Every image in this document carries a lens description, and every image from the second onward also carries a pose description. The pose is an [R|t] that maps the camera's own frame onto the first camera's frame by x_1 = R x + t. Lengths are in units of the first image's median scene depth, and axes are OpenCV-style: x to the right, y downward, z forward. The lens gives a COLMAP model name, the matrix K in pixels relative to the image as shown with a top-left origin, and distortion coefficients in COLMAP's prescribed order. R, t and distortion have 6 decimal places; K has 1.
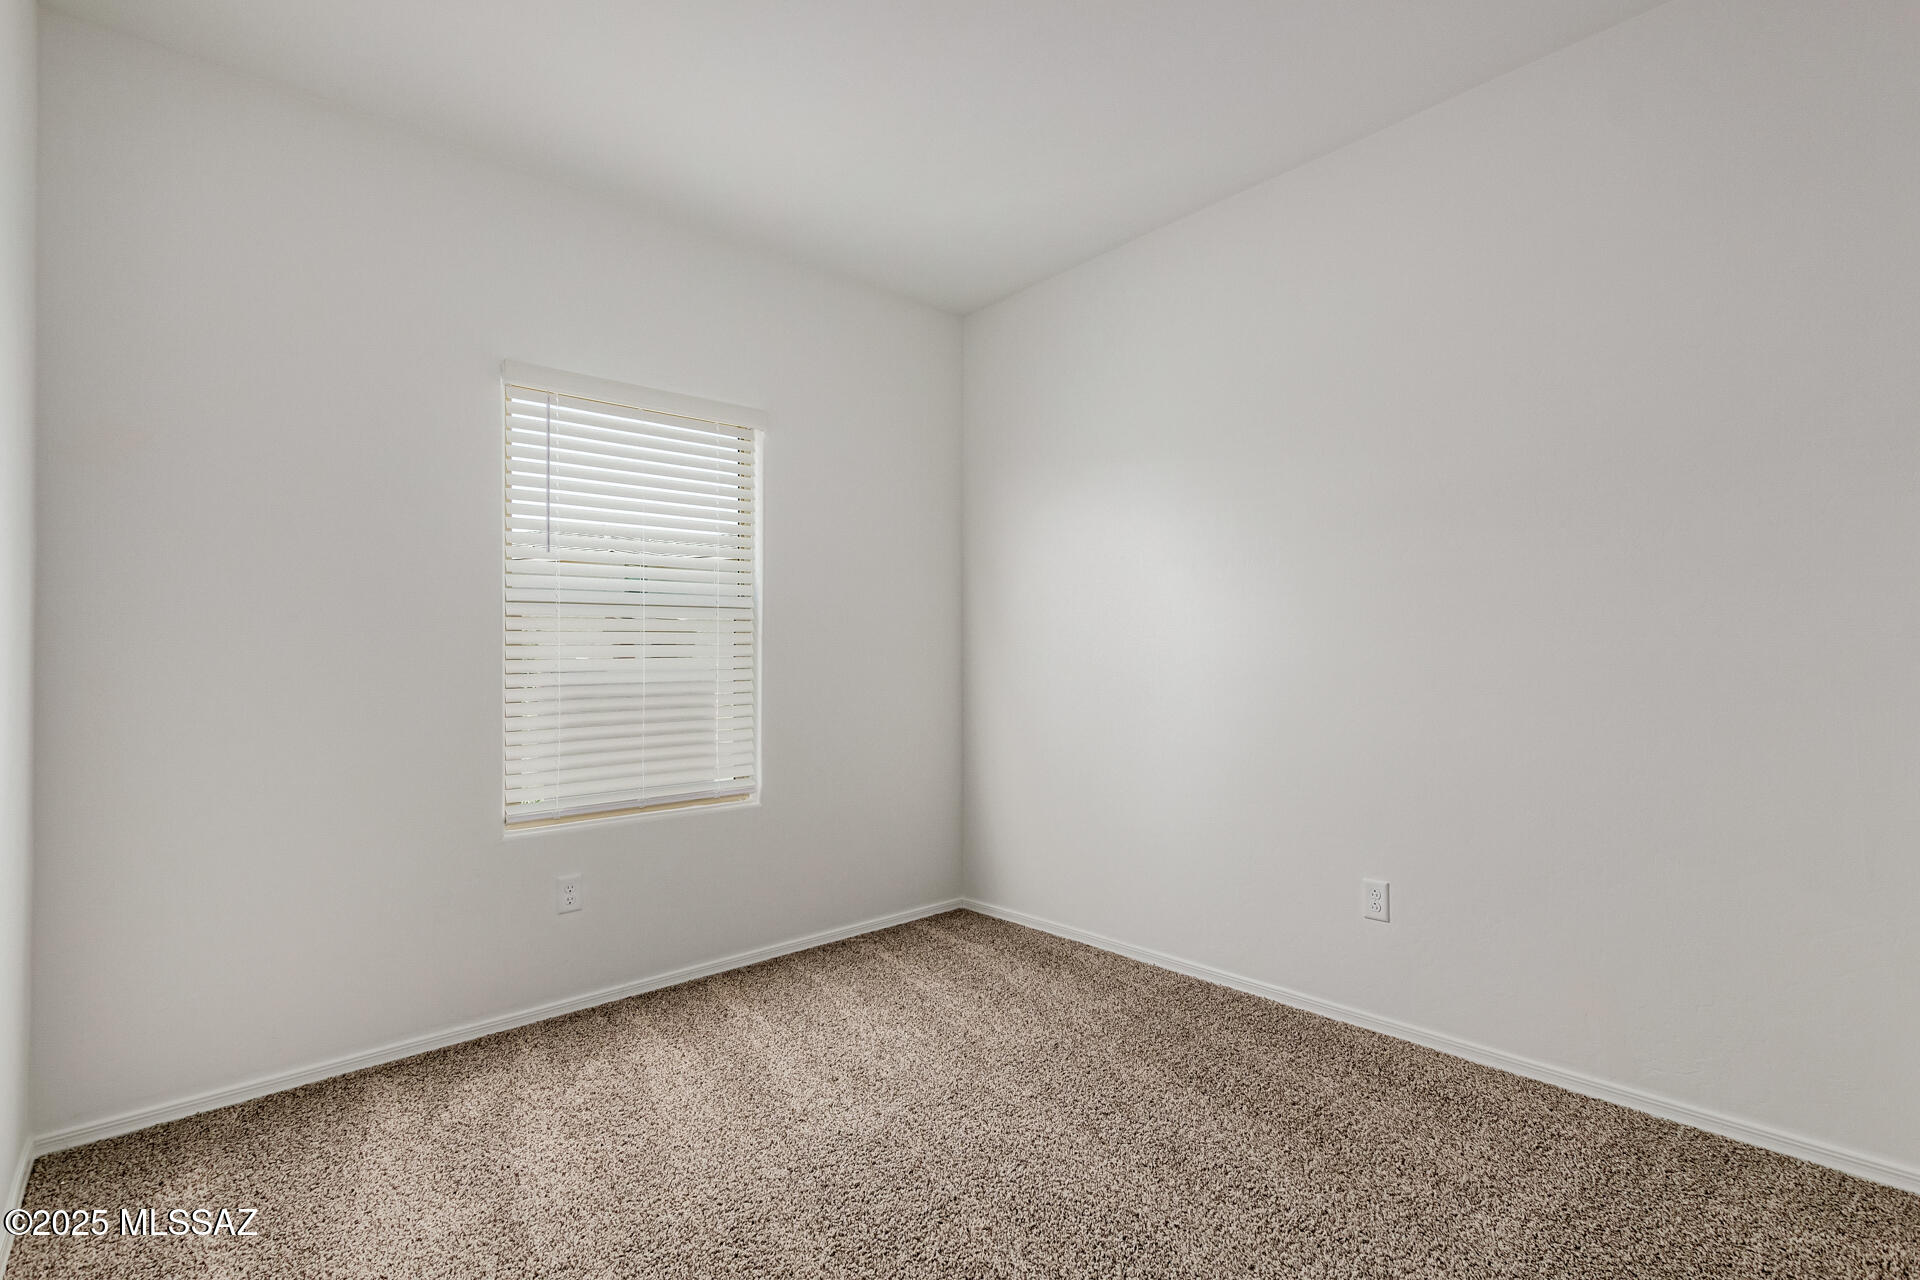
lens RADIAL K [[881.8, 0, 990.6], [0, 881.8, 649.8], [0, 0, 1]] dist [-0.000354, -0.000026]
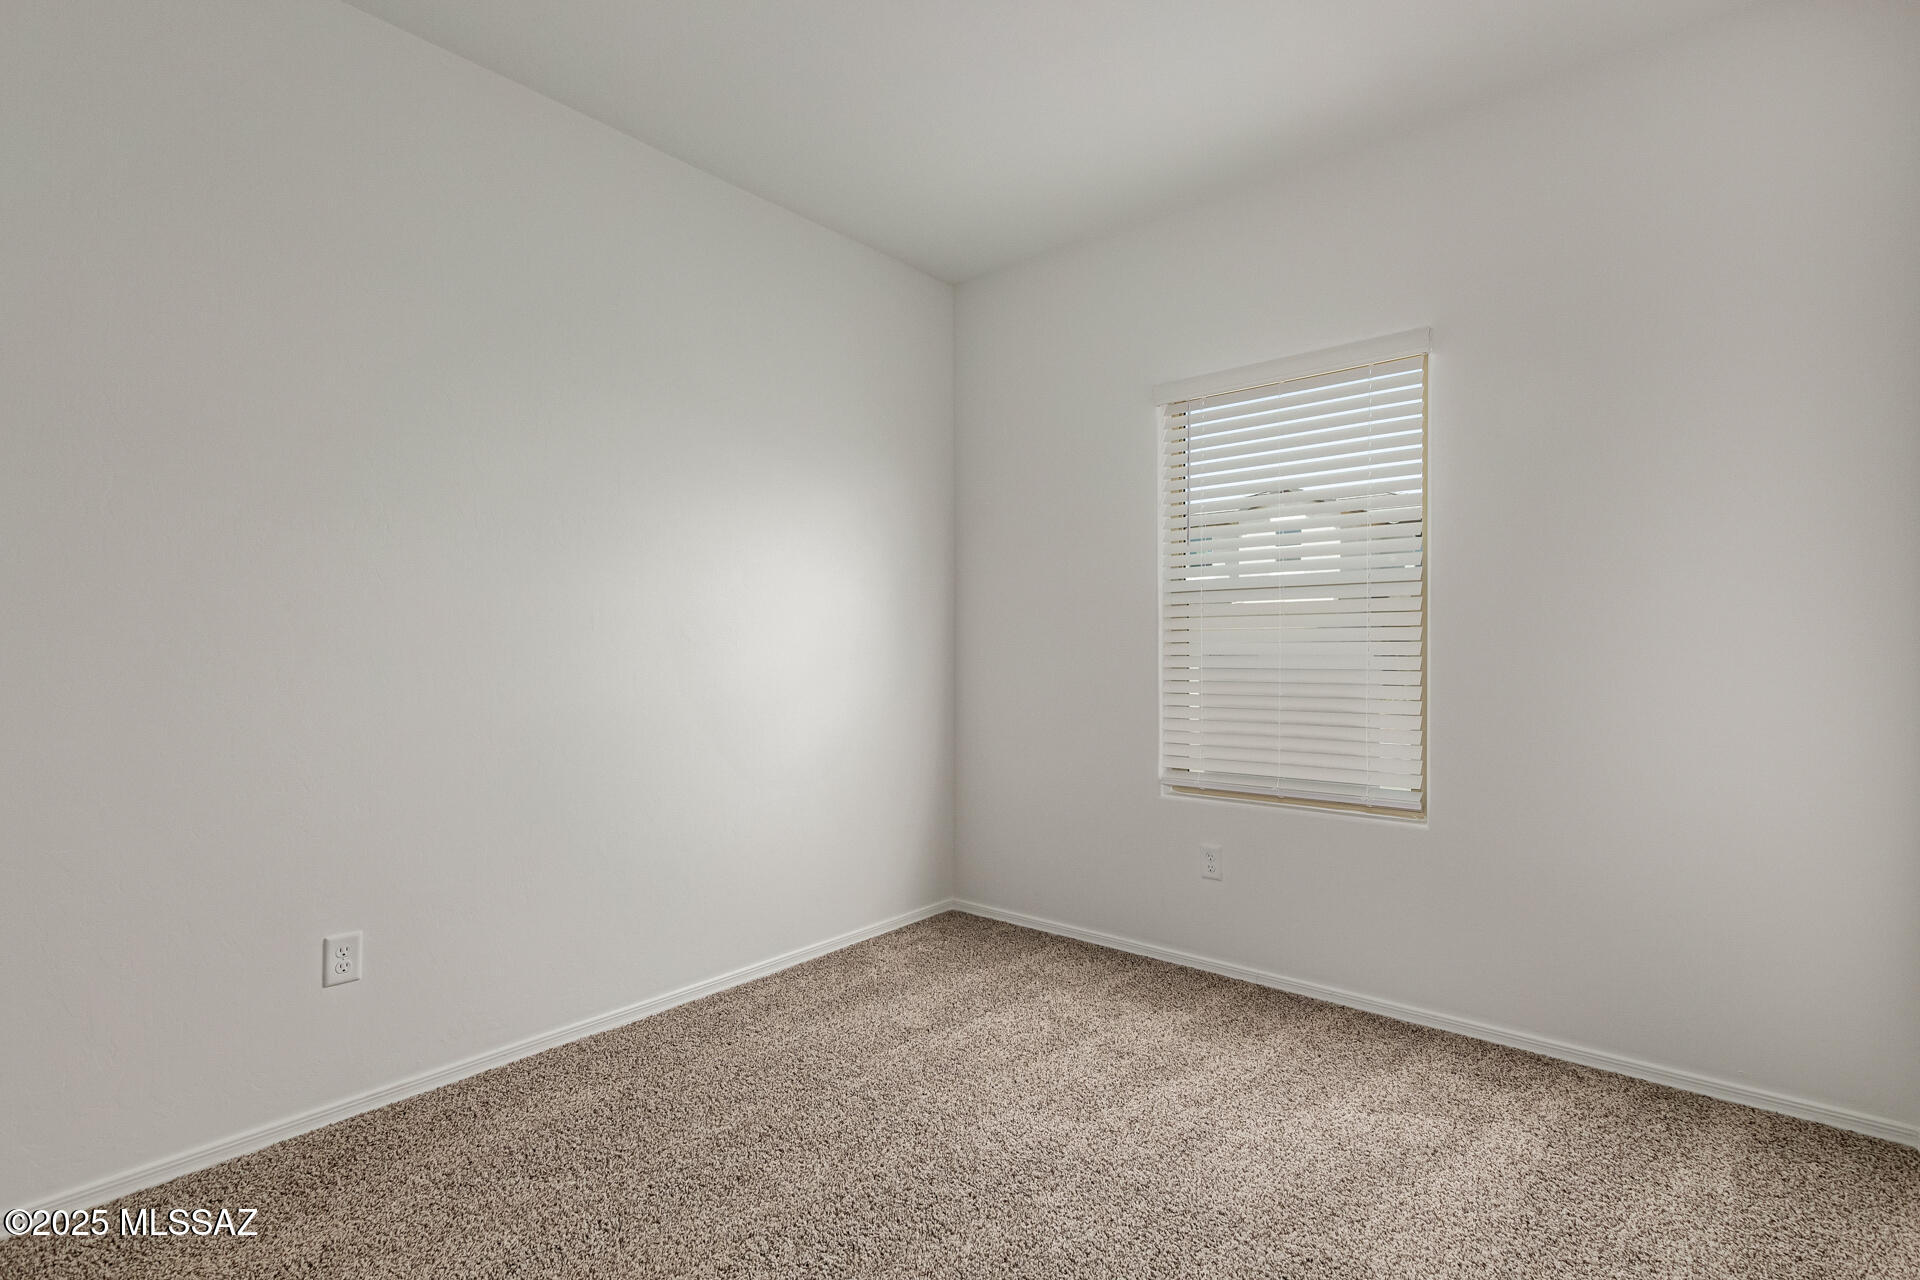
lens RADIAL K [[939.0, 0, 960.0], [0, 939.0, 640.0], [0, 0, 1]] dist [-0.000680, -0.000116]
pose [[0.085512, 0.002770, -0.996333, 0.608284], [0.010137, 0.999942, 0.003651, -0.000273], [0.996286, -0.010412, 0.085479, 0.578014]]
